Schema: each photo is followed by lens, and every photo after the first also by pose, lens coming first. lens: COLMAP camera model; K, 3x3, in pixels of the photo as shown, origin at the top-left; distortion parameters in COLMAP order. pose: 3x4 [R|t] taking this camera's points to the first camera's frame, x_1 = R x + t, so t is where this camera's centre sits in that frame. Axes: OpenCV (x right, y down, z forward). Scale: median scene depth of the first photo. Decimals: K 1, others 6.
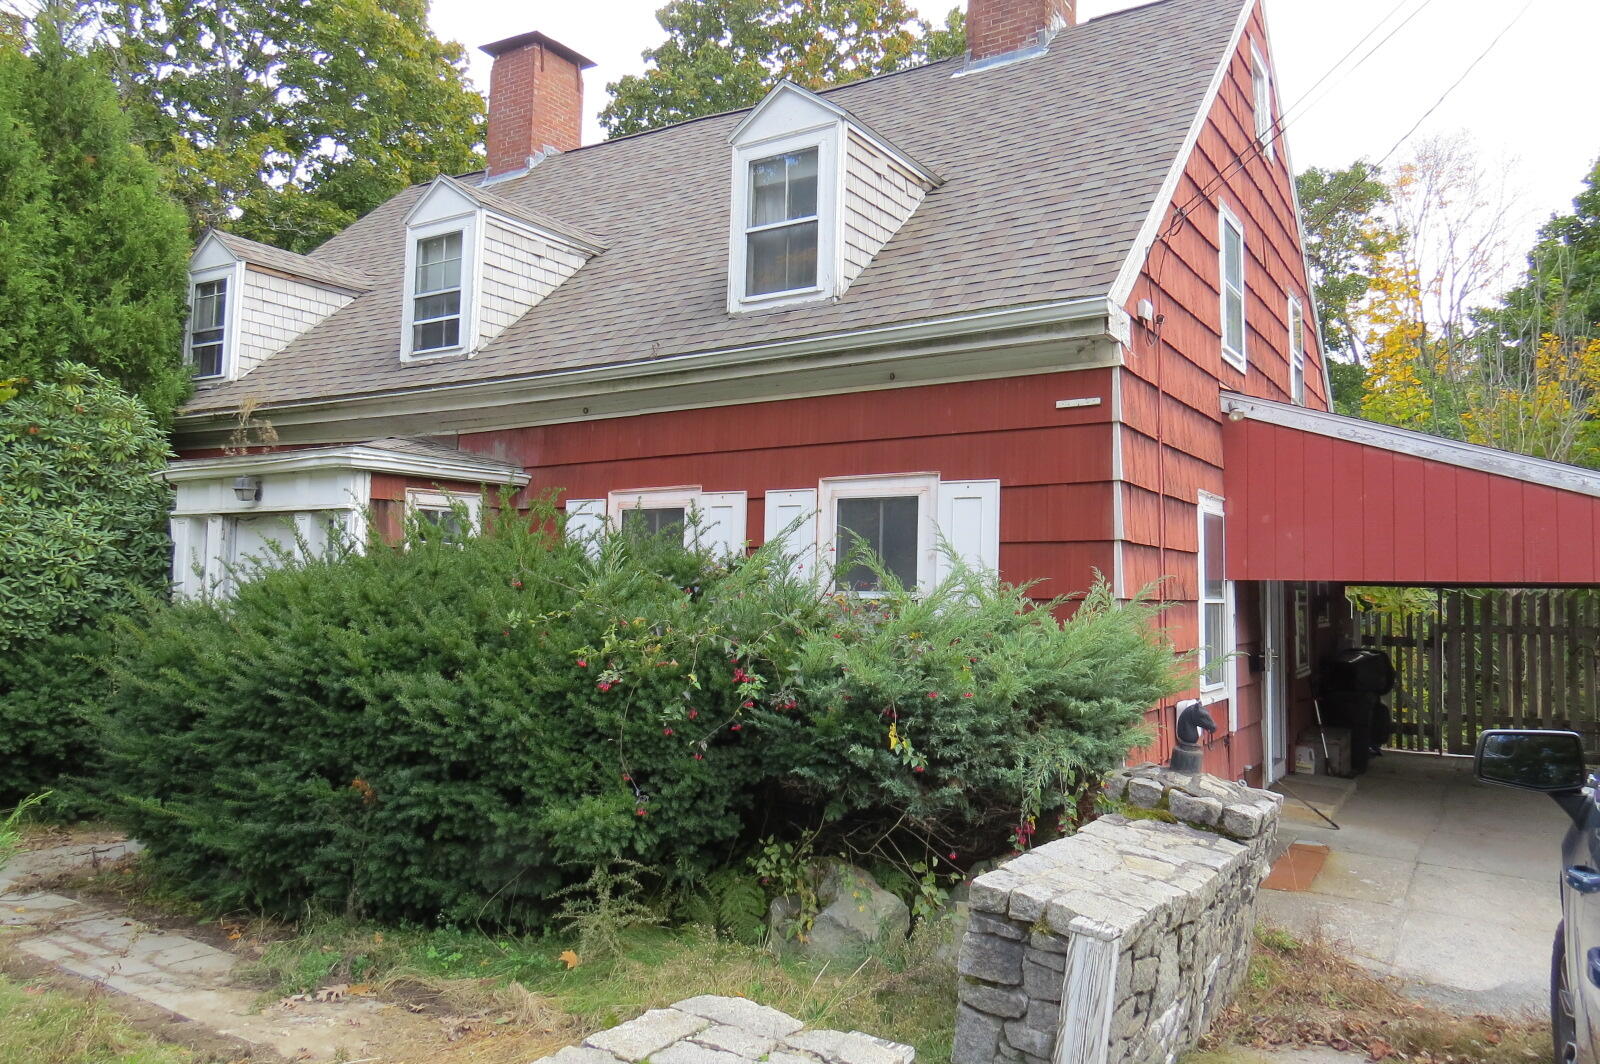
lens RADIAL K [[1142.6, 0, 794.9], [0, 1142.6, 533.8], [0, 0, 1]] dist [-0.019044, -0.003344]
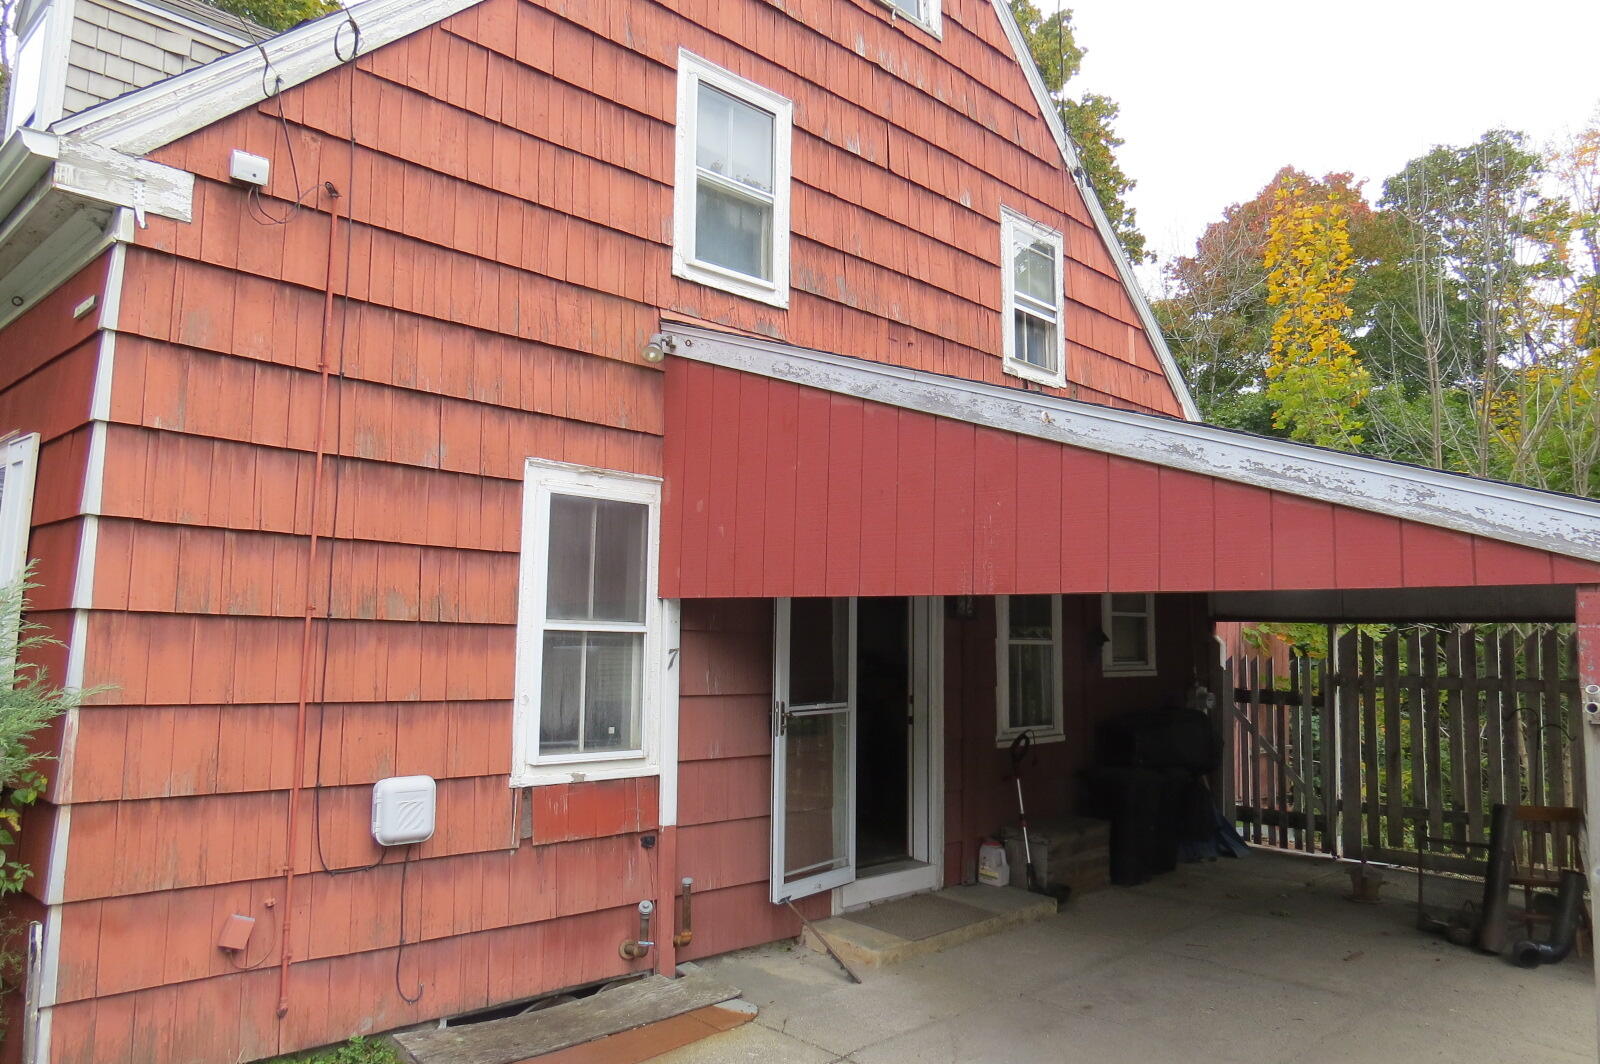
lens RADIAL K [[1142.6, 0, 815.6], [0, 1142.6, 530.3], [0, 0, 1]] dist [-0.019044, -0.003344]
pose [[0.980731, -0.013395, -0.194904, 0.498530], [0.004359, 0.998899, -0.046717, 0.026915], [0.195315, 0.044967, 0.979709, 0.293006]]
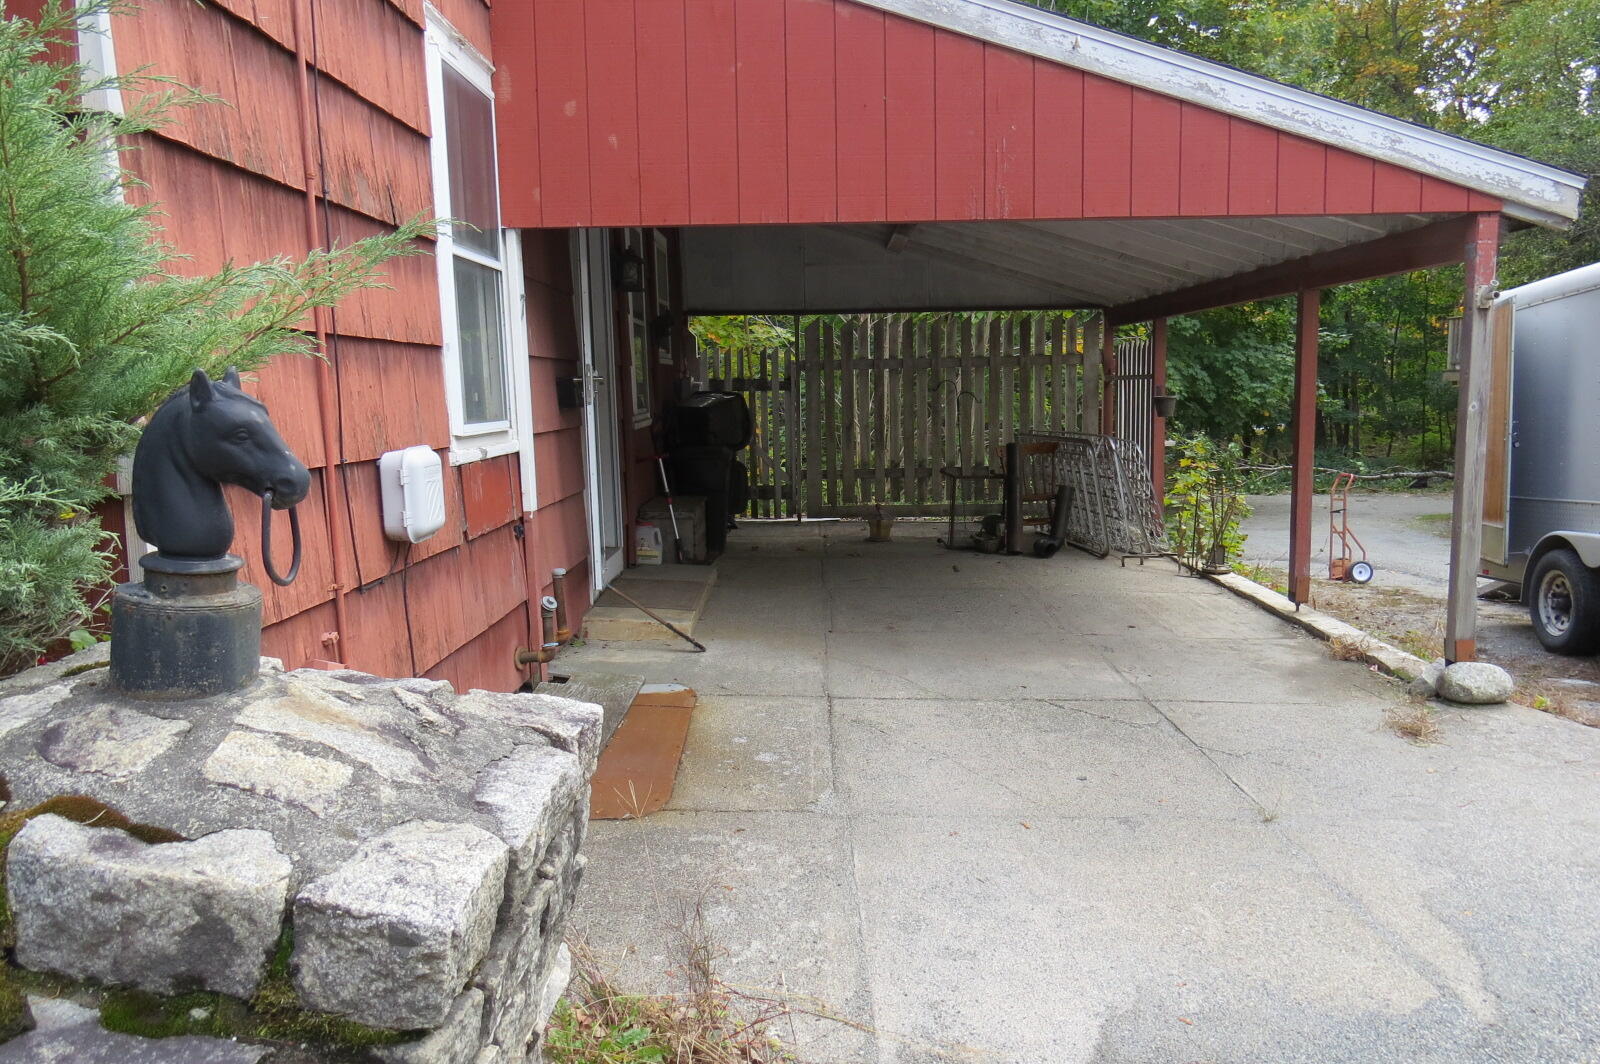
lens RADIAL K [[1142.6, 0, 793.5], [0, 1142.6, 529.3], [0, 0, 1]] dist [-0.019044, -0.003344]
pose [[0.849652, -0.096479, 0.518443, 0.170330], [0.005711, 0.984748, 0.173895, 0.071864], [-0.527312, -0.144790, 0.837244, 0.387677]]
